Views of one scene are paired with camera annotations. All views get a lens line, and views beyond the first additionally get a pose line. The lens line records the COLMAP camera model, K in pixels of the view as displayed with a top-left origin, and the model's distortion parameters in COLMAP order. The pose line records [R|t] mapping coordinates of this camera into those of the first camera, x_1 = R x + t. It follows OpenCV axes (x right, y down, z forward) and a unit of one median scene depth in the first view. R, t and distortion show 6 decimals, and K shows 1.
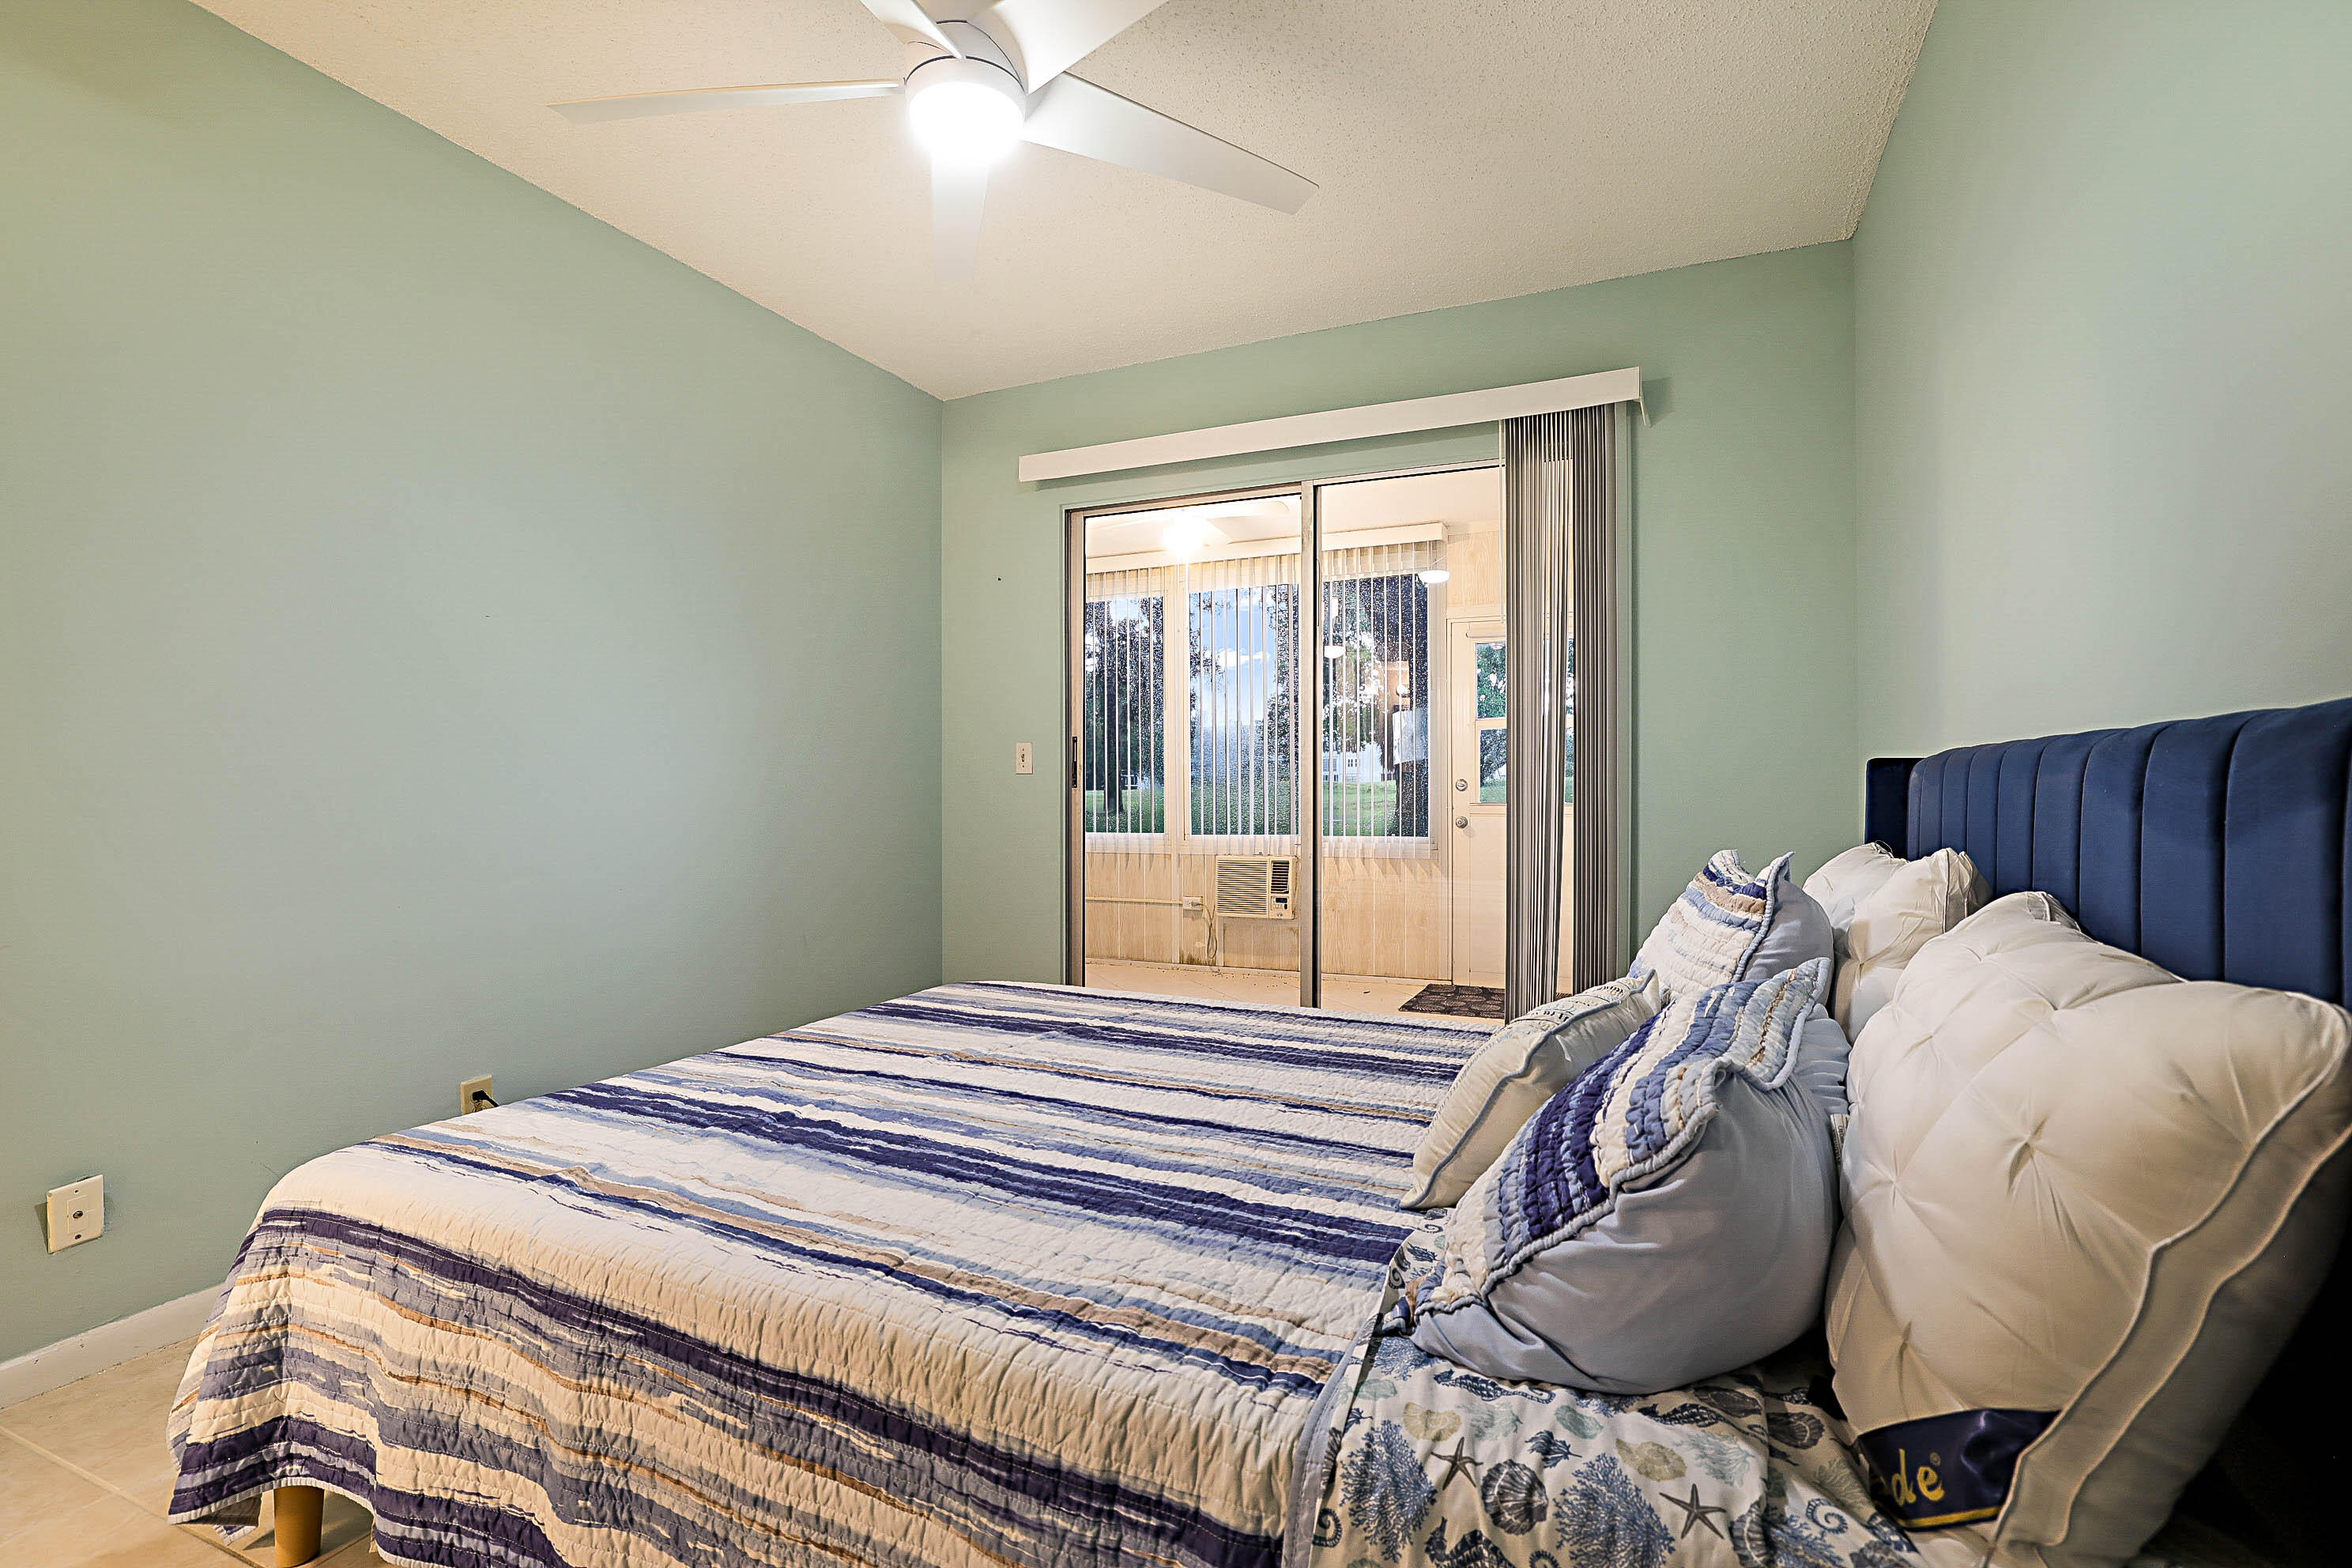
lens RADIAL K [[1094.7, 0, 1166.3], [0, 1094.7, 783.7], [0, 0, 1]] dist [-0.024601, 0.011776]
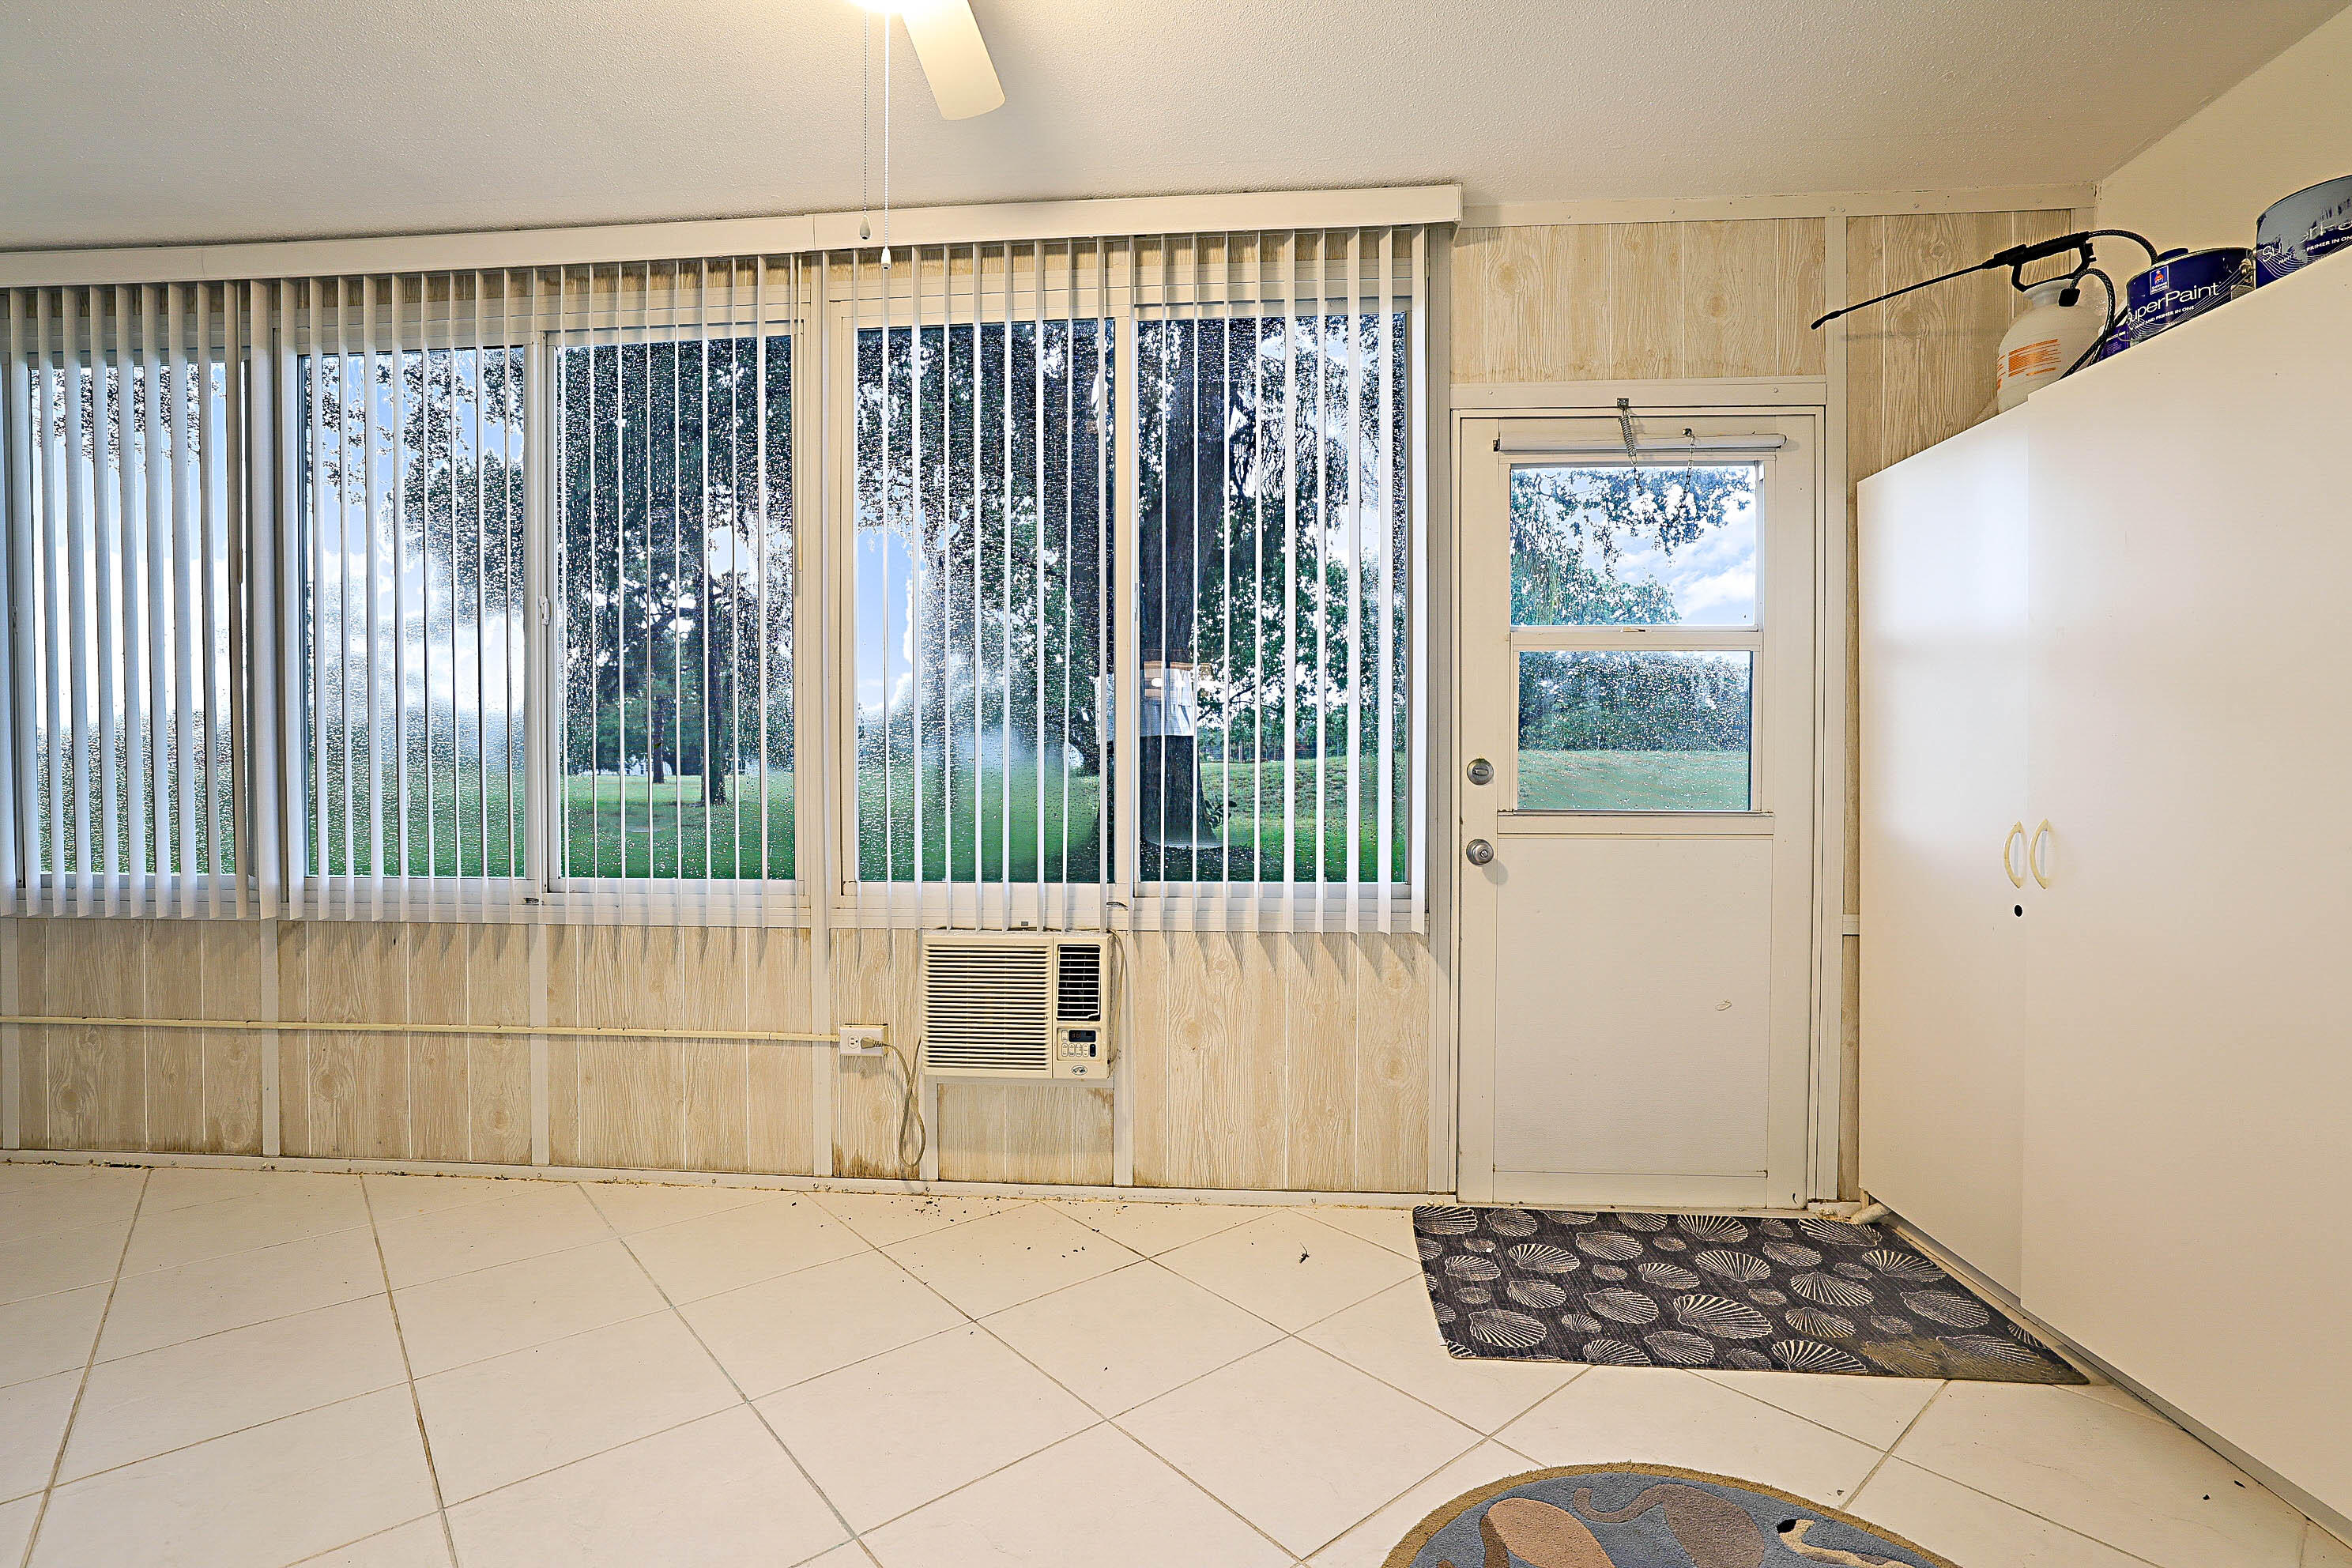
lens RADIAL K [[1075.9, 0, 1156.6], [0, 1075.9, 775.3], [0, 0, 1]] dist [-0.022004, 0.002792]
pose [[0.942367, 0.001304, 0.334579, -0.036936], [-0.003563, 0.999975, 0.006136, 0.001871], [-0.334563, -0.006974, 0.942348, 2.271549]]
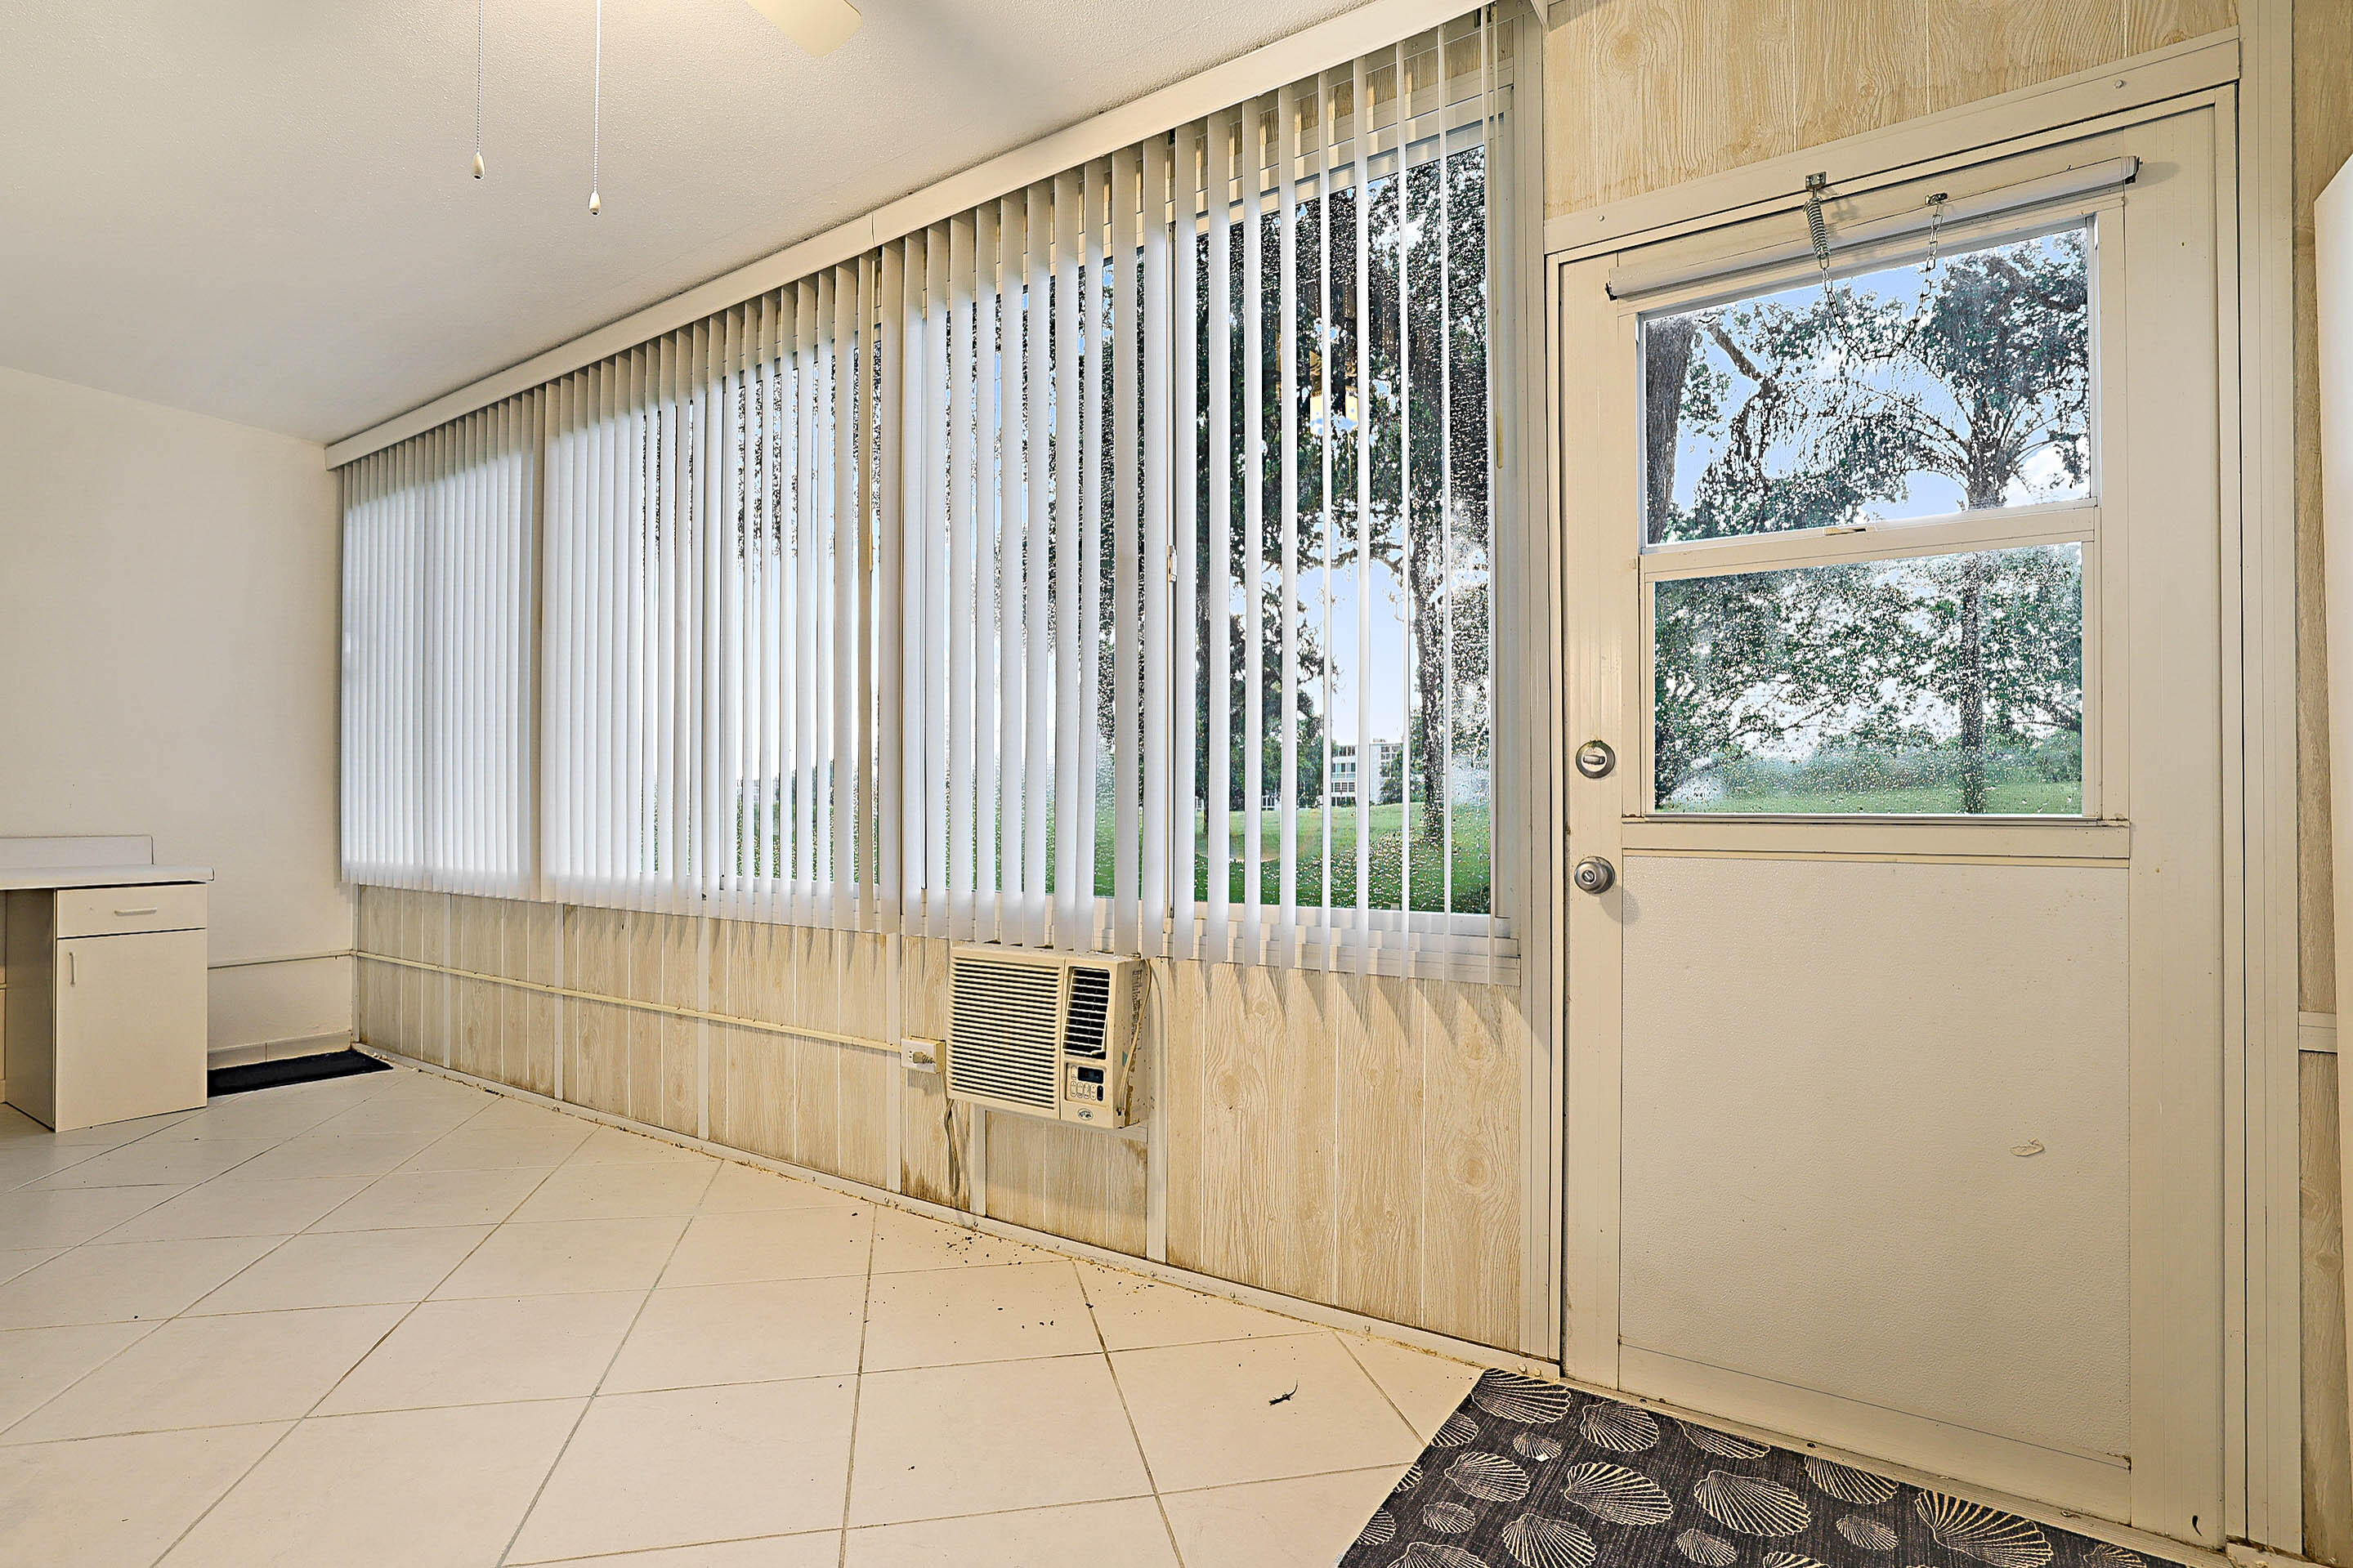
lens RADIAL K [[1095.0, 0, 1149.8], [0, 1095.0, 787.4], [0, 0, 1]] dist [-0.024601, 0.011776]
pose [[0.989654, 0.002756, -0.143448, 0.686900], [-0.005045, 0.999866, -0.015597, 0.055628], [0.143386, 0.016159, 0.989535, 2.439545]]
